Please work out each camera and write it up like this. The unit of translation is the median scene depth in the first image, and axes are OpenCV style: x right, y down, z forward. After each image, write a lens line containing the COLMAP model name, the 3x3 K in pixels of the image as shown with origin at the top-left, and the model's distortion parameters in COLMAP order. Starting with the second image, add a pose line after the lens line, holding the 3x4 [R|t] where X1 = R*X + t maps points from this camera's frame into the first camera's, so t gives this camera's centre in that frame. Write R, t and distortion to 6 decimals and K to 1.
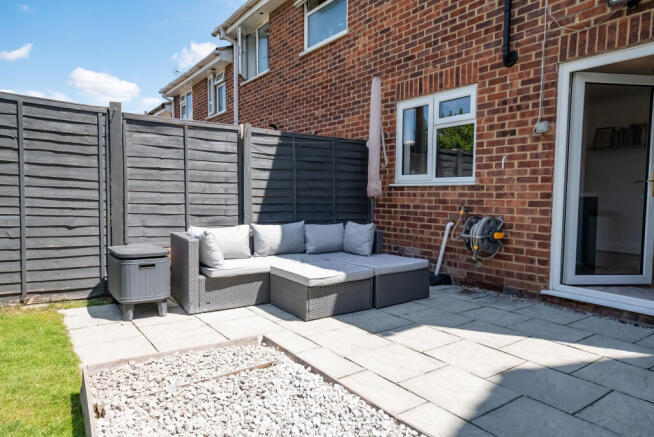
lens RADIAL K [[424.0, 0, 325.5], [0, 424.0, 218.5], [0, 0, 1]] dist [0.010578, 0.003227]
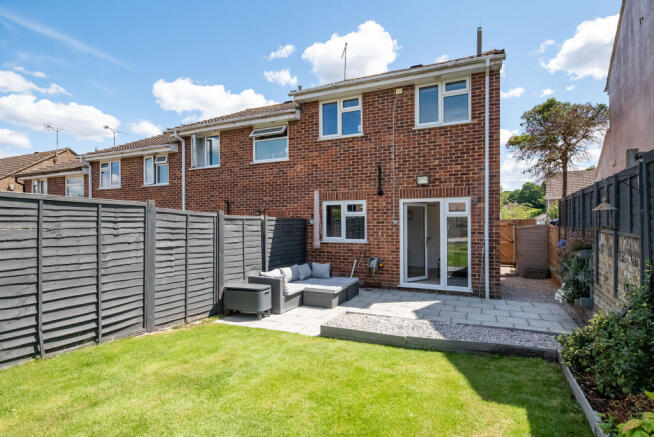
lens RADIAL K [[341.3, 0, 328.5], [0, 341.3, 222.3], [0, 0, 1]] dist [0.002360, 0.000150]
pose [[0.861692, -0.013750, 0.507245, -0.840868], [0.042514, 0.998074, -0.045168, -0.127809], [-0.505647, 0.060486, 0.860618, -0.548499]]
